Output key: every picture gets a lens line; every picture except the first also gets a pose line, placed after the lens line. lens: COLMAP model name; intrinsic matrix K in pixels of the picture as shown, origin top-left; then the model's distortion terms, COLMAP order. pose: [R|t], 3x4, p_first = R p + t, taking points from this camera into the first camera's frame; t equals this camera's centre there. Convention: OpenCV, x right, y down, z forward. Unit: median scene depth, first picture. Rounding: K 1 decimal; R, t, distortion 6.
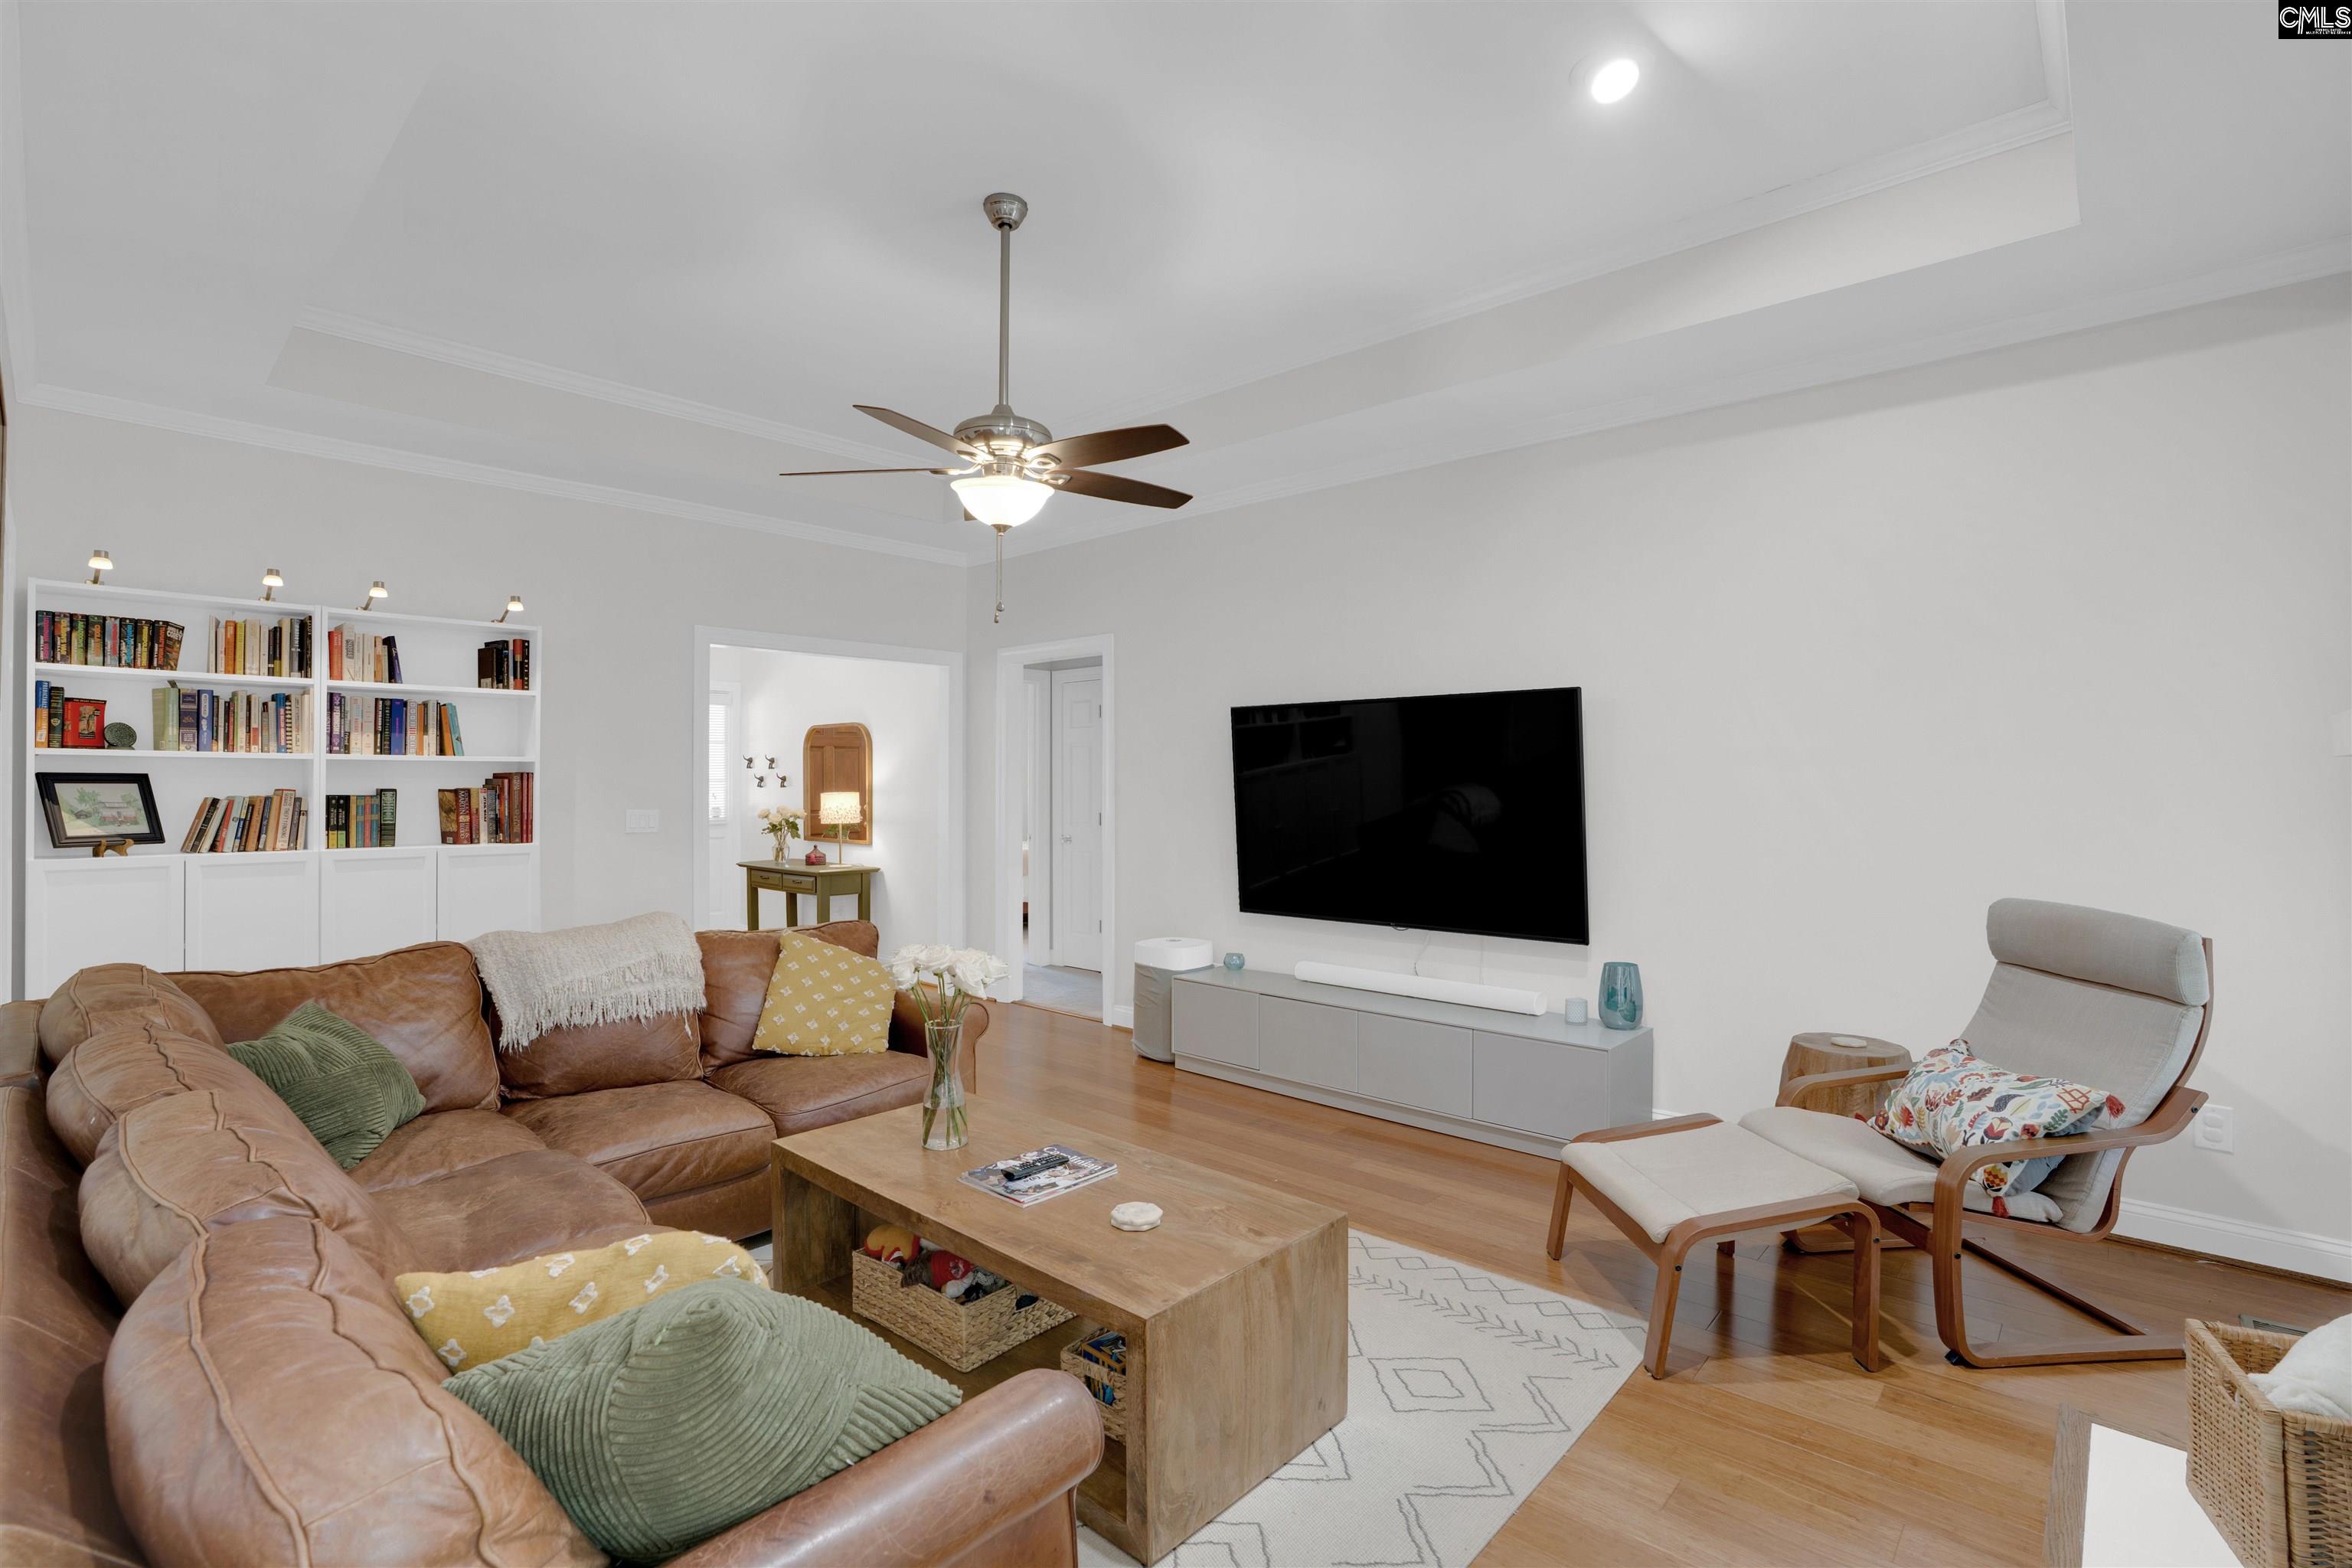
lens RADIAL K [[1080.8, 0, 1166.2], [0, 1080.8, 774.7], [0, 0, 1]] dist [-0.030141, -0.000031]
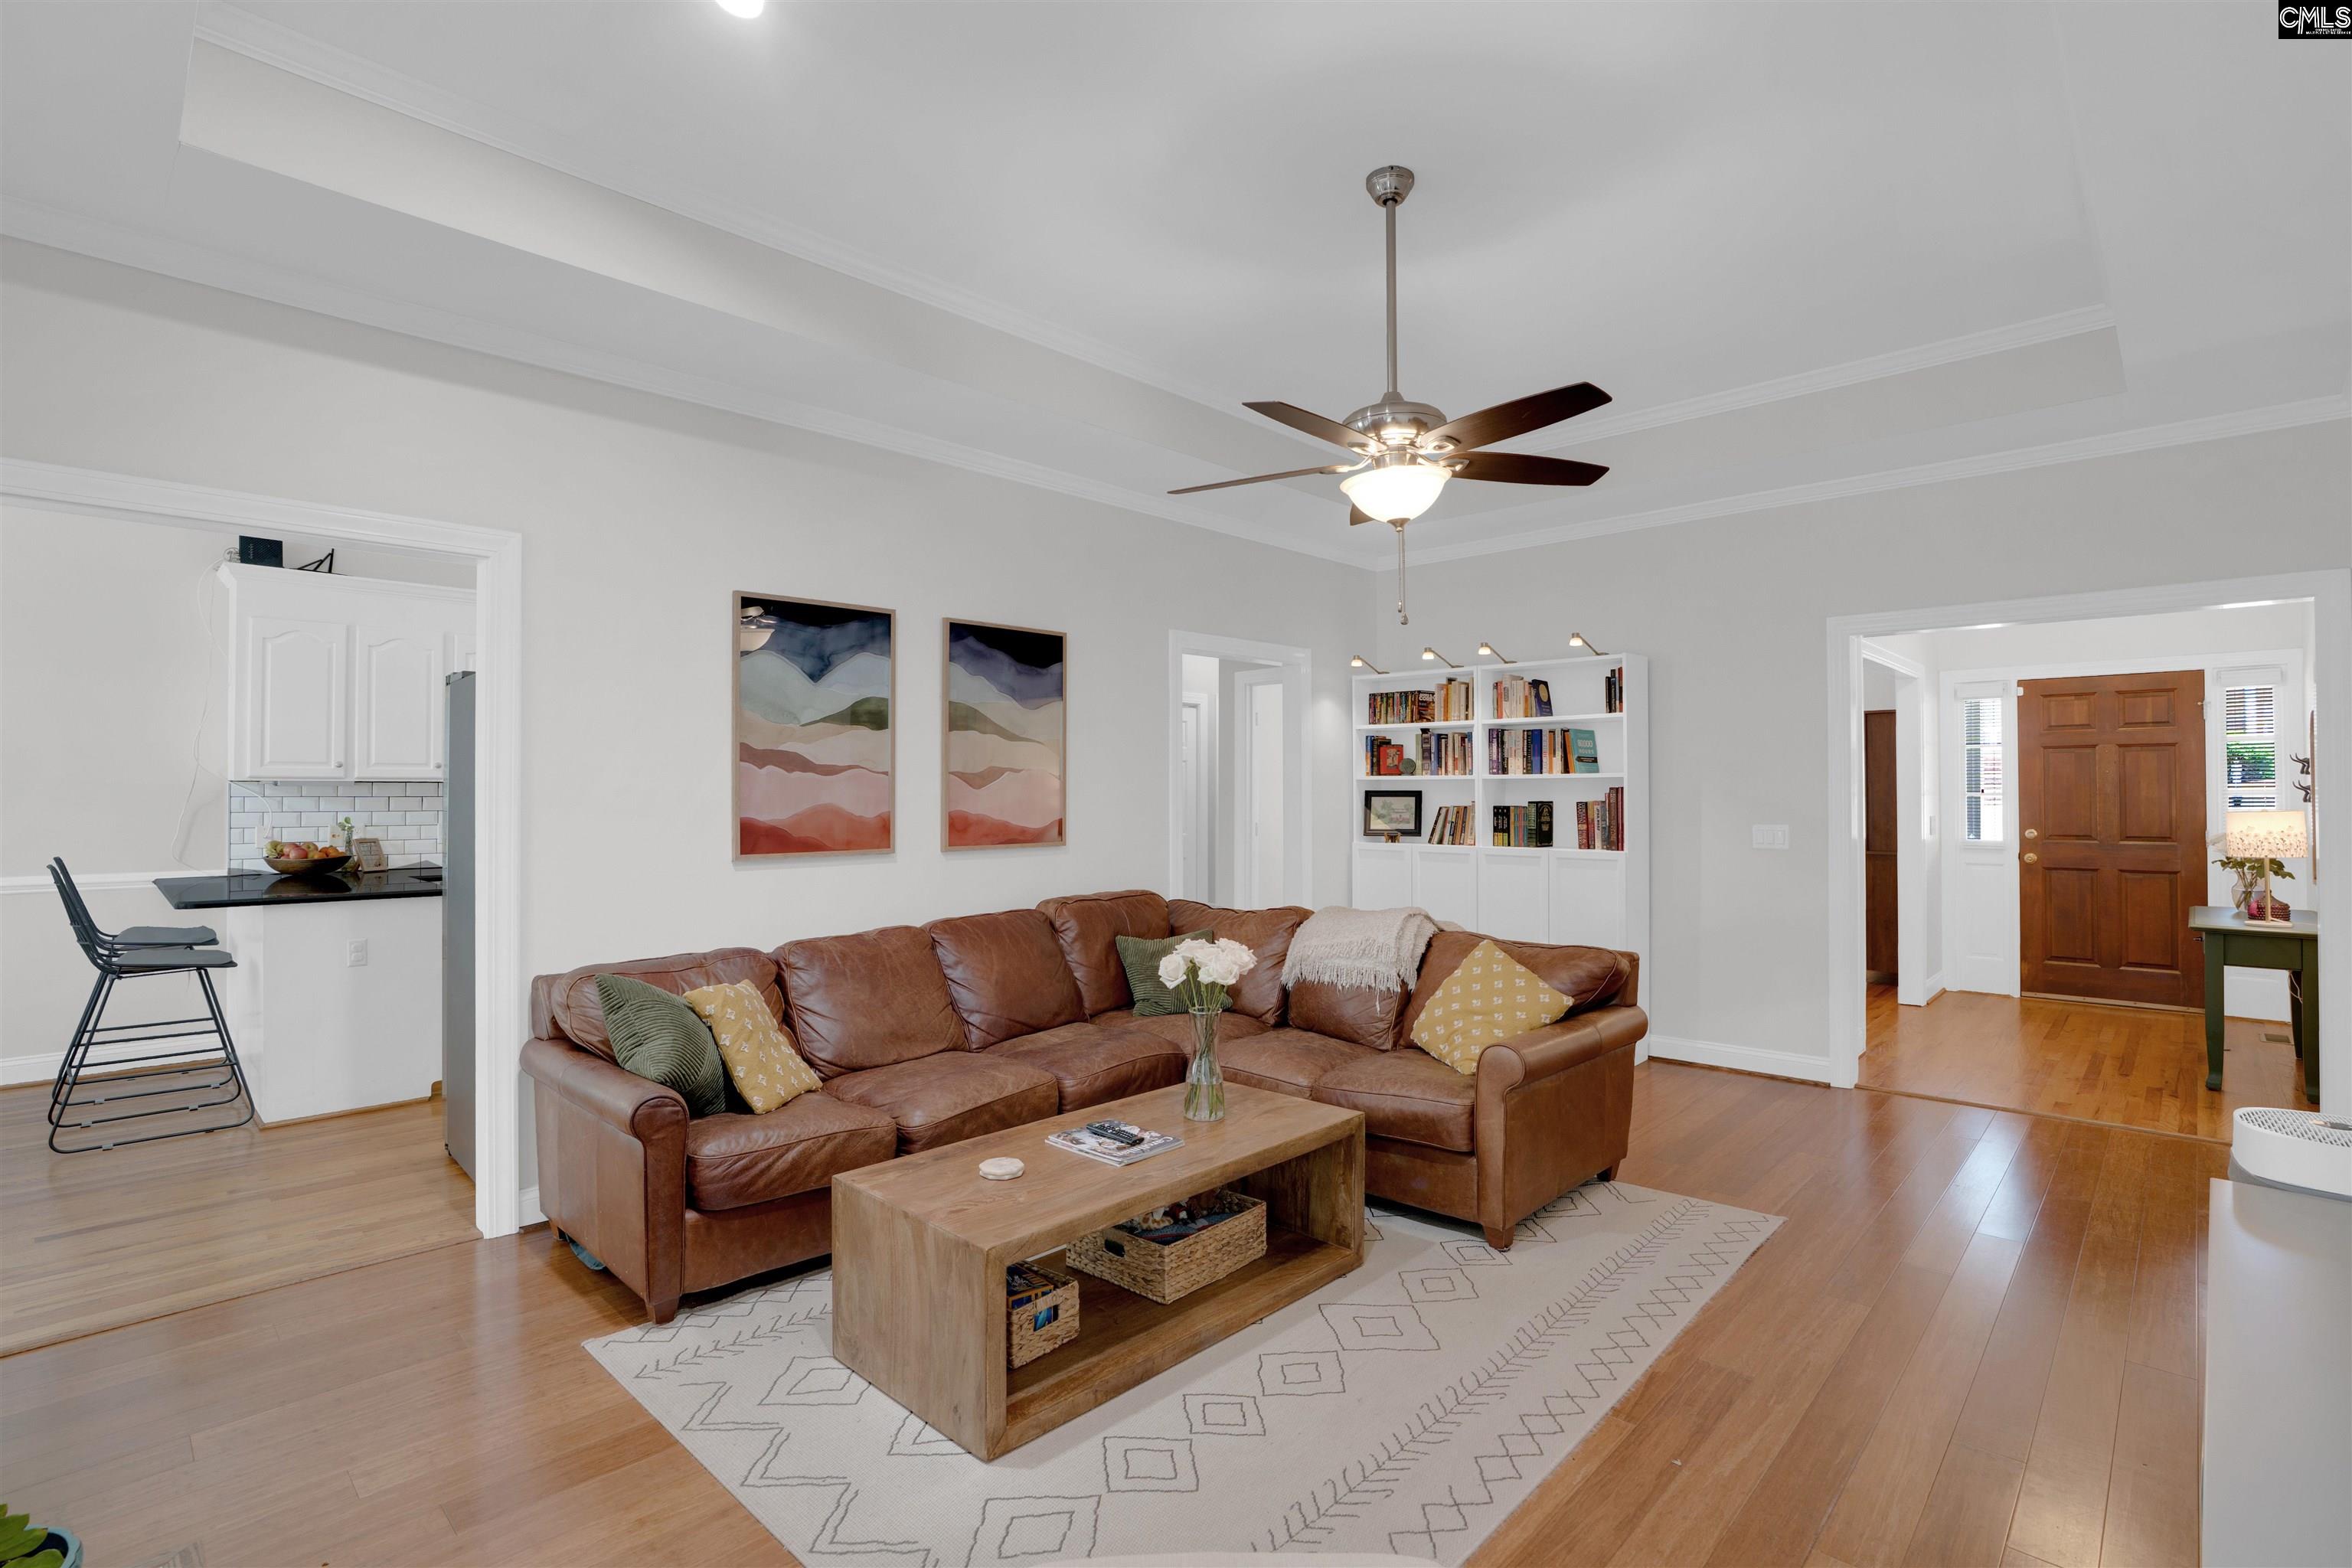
lens RADIAL K [[1102.7, 0, 1173.9], [0, 1102.7, 776.9], [0, 0, 1]] dist [-0.054614, 0.026583]
pose [[-0.018769, -0.019013, -0.999643, 0.647685], [0.007711, 0.999787, -0.019161, 0.007107], [0.999794, -0.008068, -0.018618, 0.678701]]
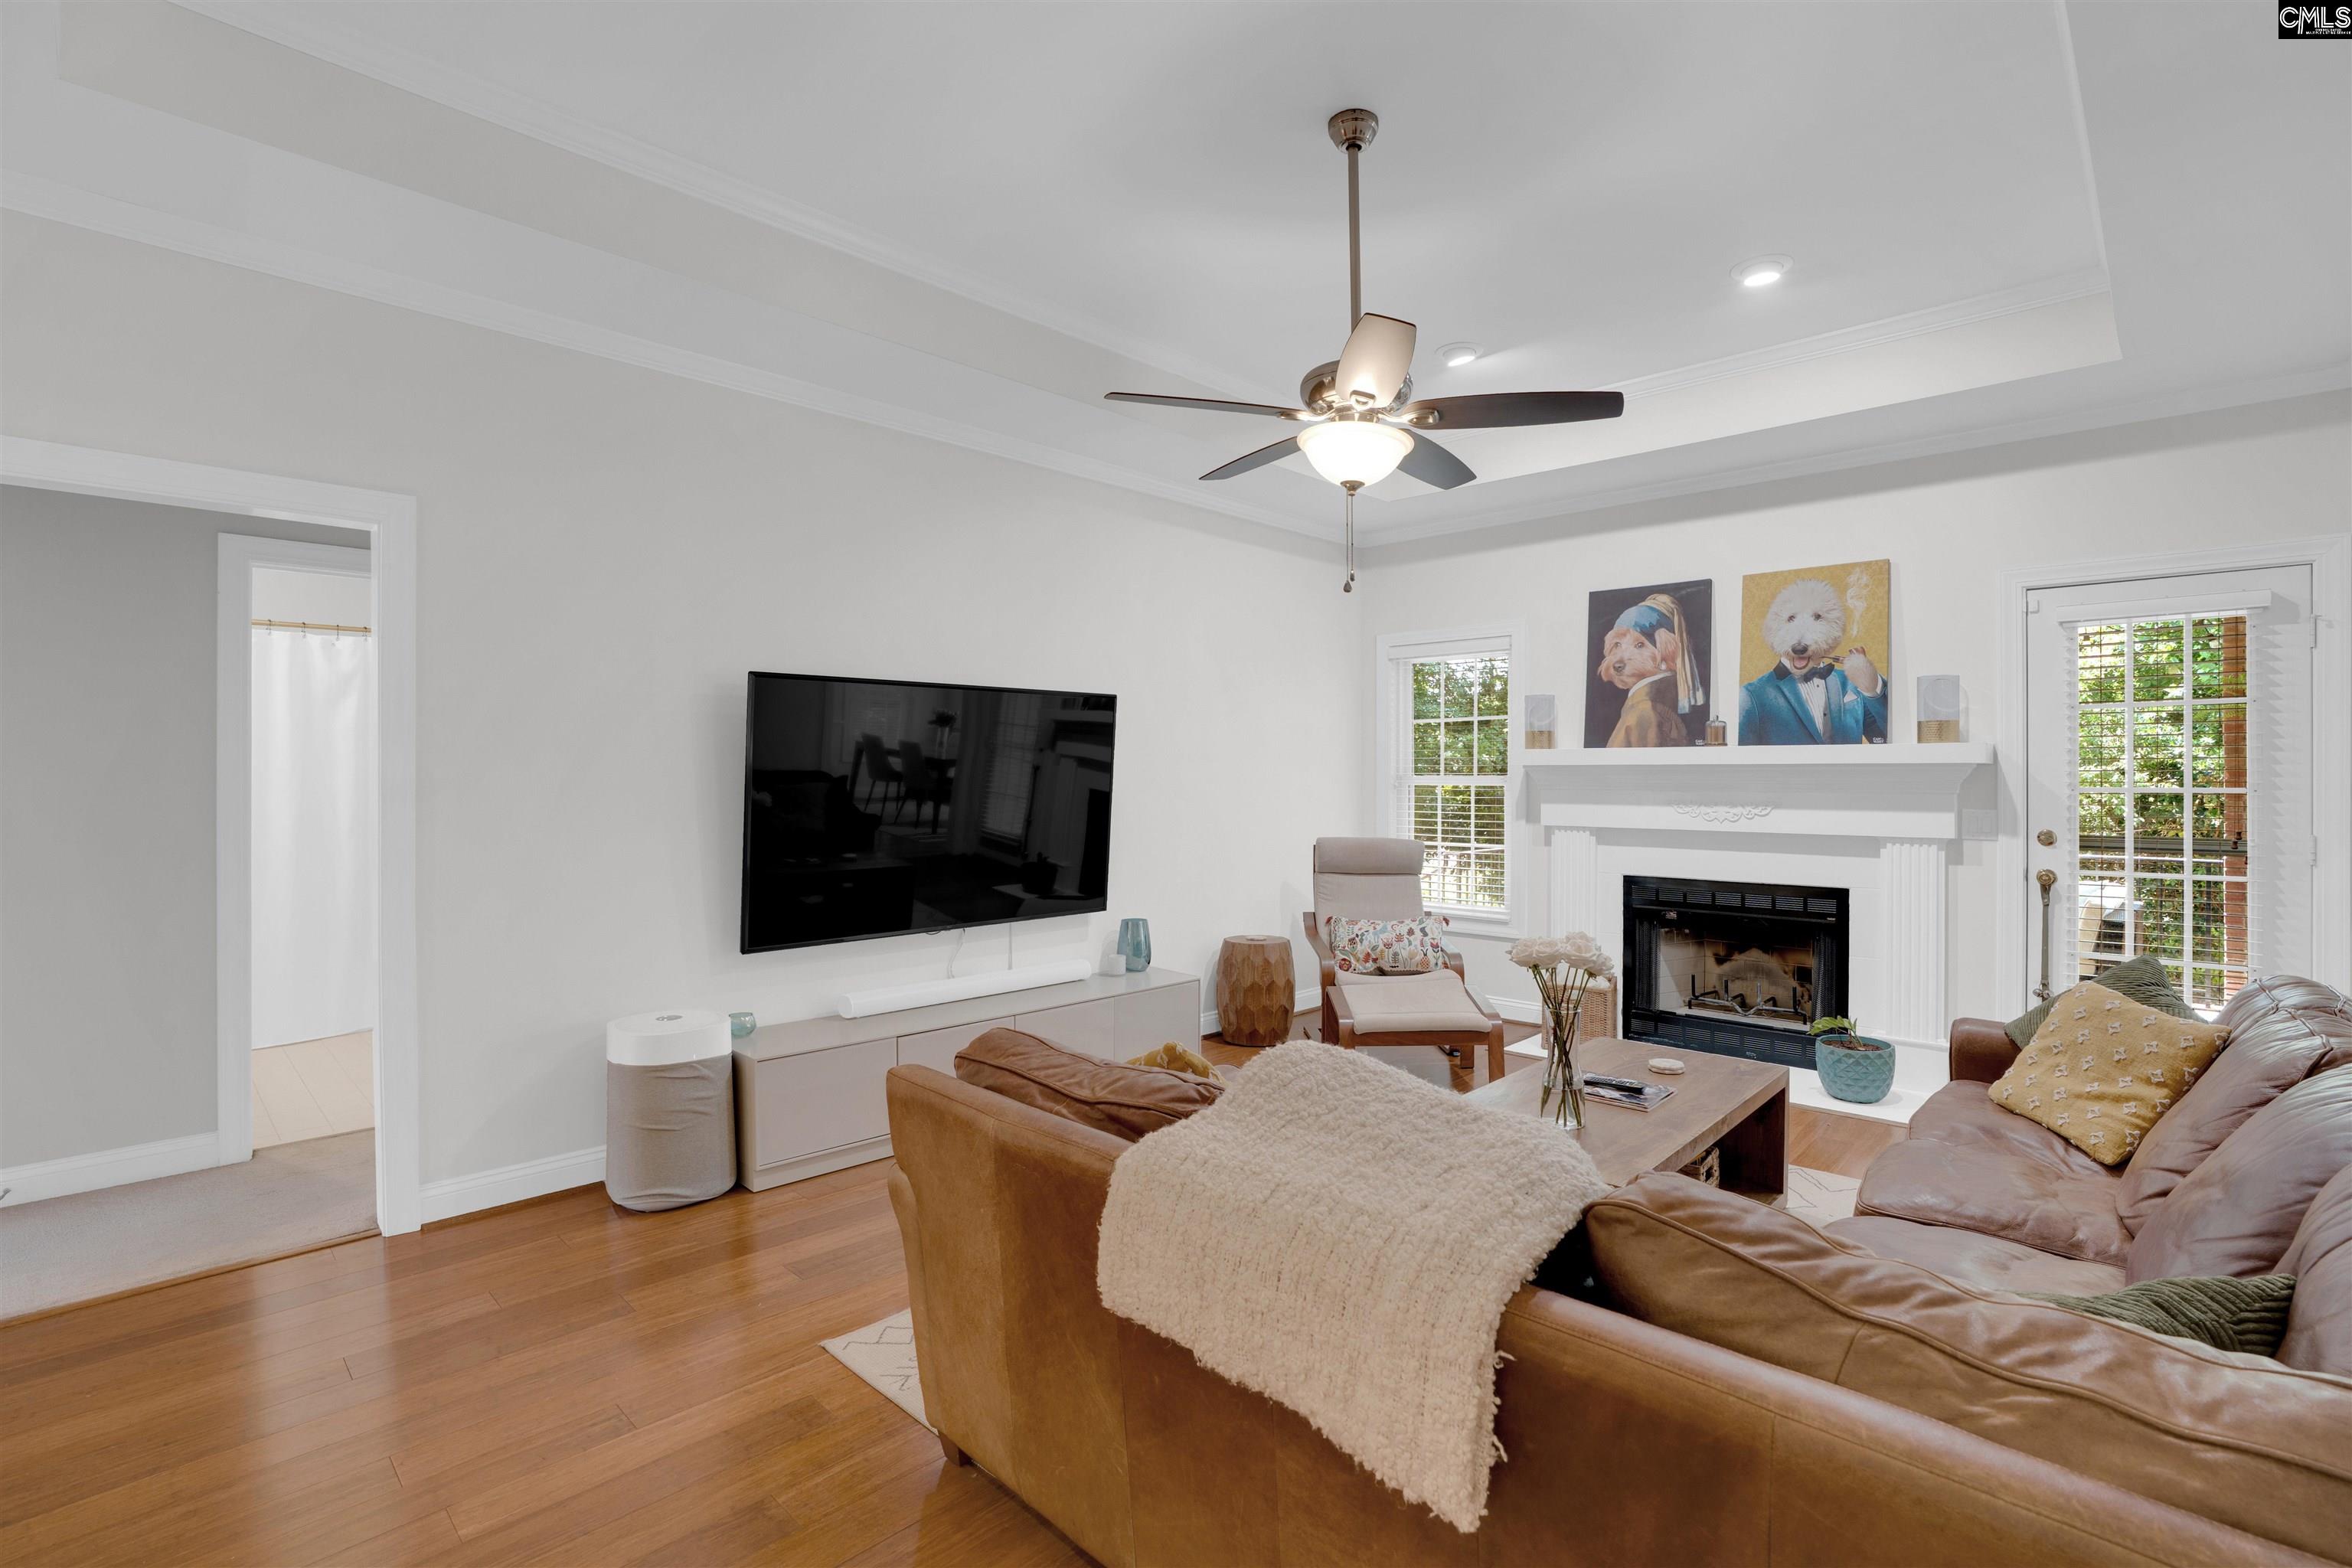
lens RADIAL K [[1102.7, 0, 1173.9], [0, 1102.7, 776.9], [0, 0, 1]] dist [-0.054614, 0.026583]
pose [[0.018885, -0.004218, 0.999813, -0.861706], [-0.005156, 0.999977, 0.004316, 0.003742], [-0.999808, -0.005237, 0.018863, 0.930936]]
